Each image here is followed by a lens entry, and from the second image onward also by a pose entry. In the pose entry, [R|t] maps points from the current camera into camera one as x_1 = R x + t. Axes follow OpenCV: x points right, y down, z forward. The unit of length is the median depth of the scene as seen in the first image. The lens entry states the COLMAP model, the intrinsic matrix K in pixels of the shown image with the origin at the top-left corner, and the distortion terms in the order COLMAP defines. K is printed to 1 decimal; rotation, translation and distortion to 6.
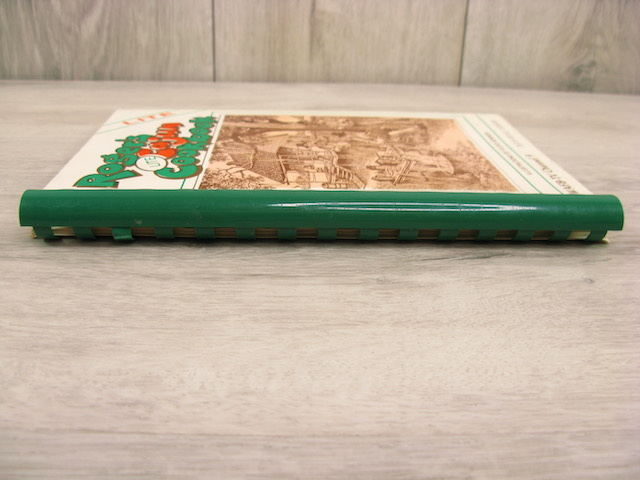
lens RADIAL K [[644.2, 0, 319.1], [0, 644.2, 259.5], [0, 0, 1]] dist [-0.215084, 0.225180]
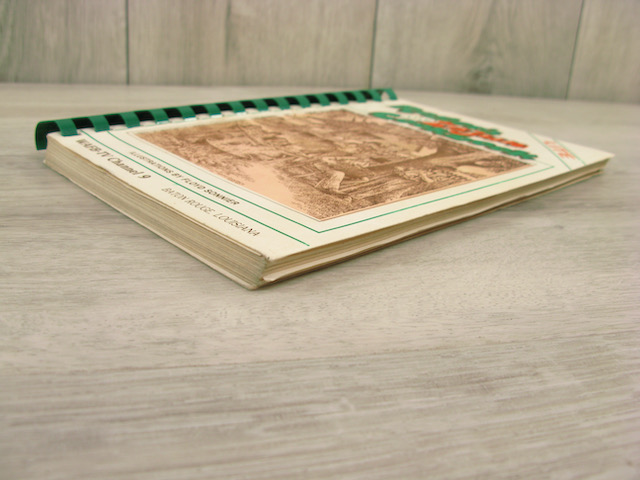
lens RADIAL K [[642.8, 0, 320.6], [0, 642.8, 256.1], [0, 0, 1]] dist [-0.216512, 0.225706]
pose [[0.976592, -0.046010, 0.210120, -0.203780], [0.059982, 0.996358, -0.060609, 0.130804], [-0.206566, 0.071794, 0.975795, 0.040666]]
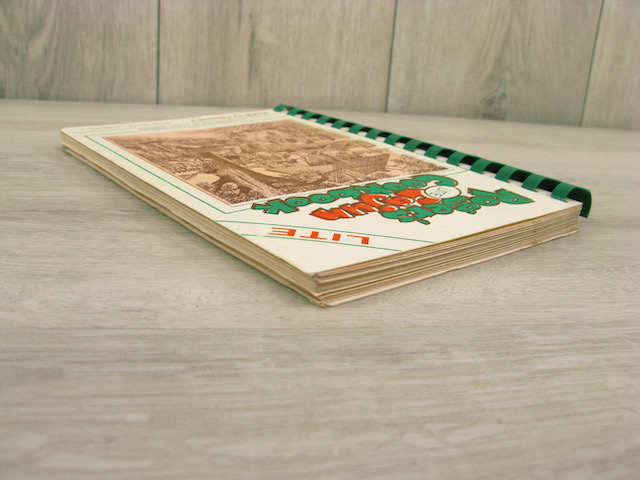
lens RADIAL K [[644.2, 0, 319.1], [0, 644.2, 259.5], [0, 0, 1]] dist [-0.215084, 0.225180]
pose [[0.990461, -0.005323, 0.137689, -0.101848], [0.019235, 0.994811, -0.099905, 0.192528], [-0.136443, 0.101601, 0.985424, -0.100162]]
